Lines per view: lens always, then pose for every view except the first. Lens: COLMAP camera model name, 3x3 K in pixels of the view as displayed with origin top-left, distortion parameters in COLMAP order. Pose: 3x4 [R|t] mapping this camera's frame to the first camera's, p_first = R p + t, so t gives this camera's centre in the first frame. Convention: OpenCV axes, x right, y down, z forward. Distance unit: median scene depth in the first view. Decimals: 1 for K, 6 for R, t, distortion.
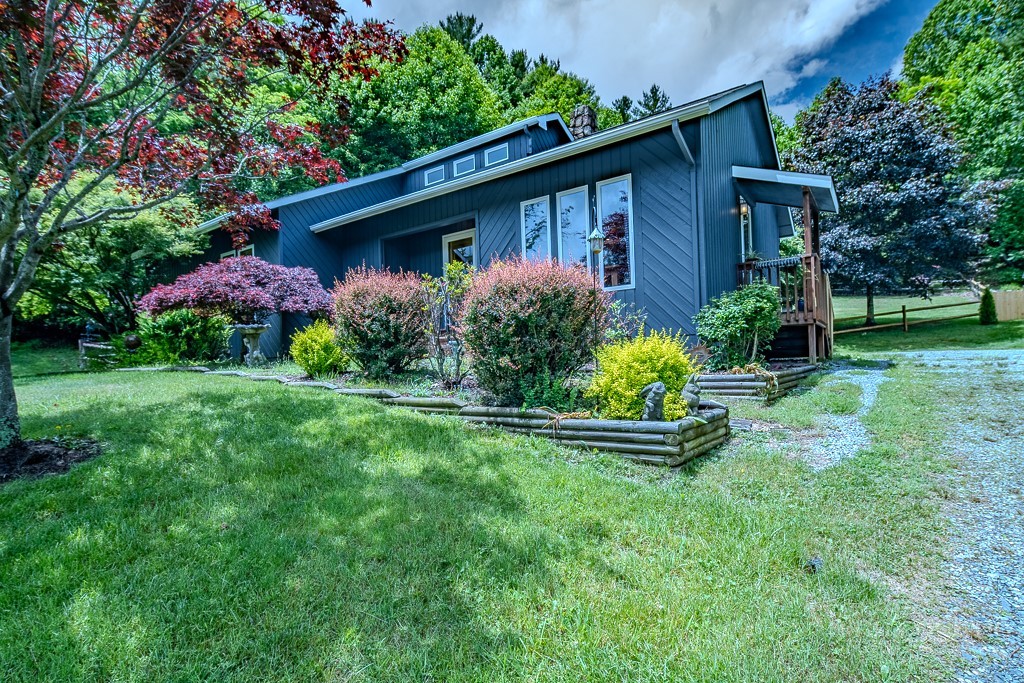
lens RADIAL K [[512.7, 0, 515.8], [0, 512.7, 354.5], [0, 0, 1]] dist [0.002622, 0.000327]
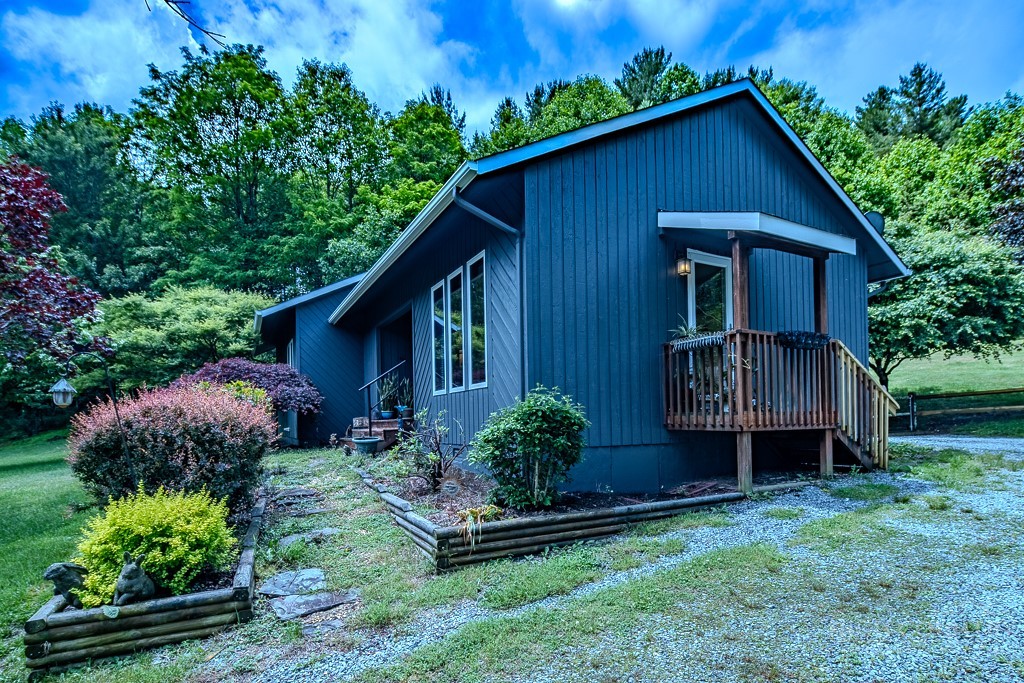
lens RADIAL K [[506.6, 0, 514.1], [0, 506.6, 414.9], [0, 0, 1]] dist [-0.000514, -0.000200]
pose [[0.895891, 0.016976, -0.443950, 0.097695], [-0.005206, 0.999602, 0.027717, -0.016068], [0.444244, -0.022521, 0.895623, 0.041584]]
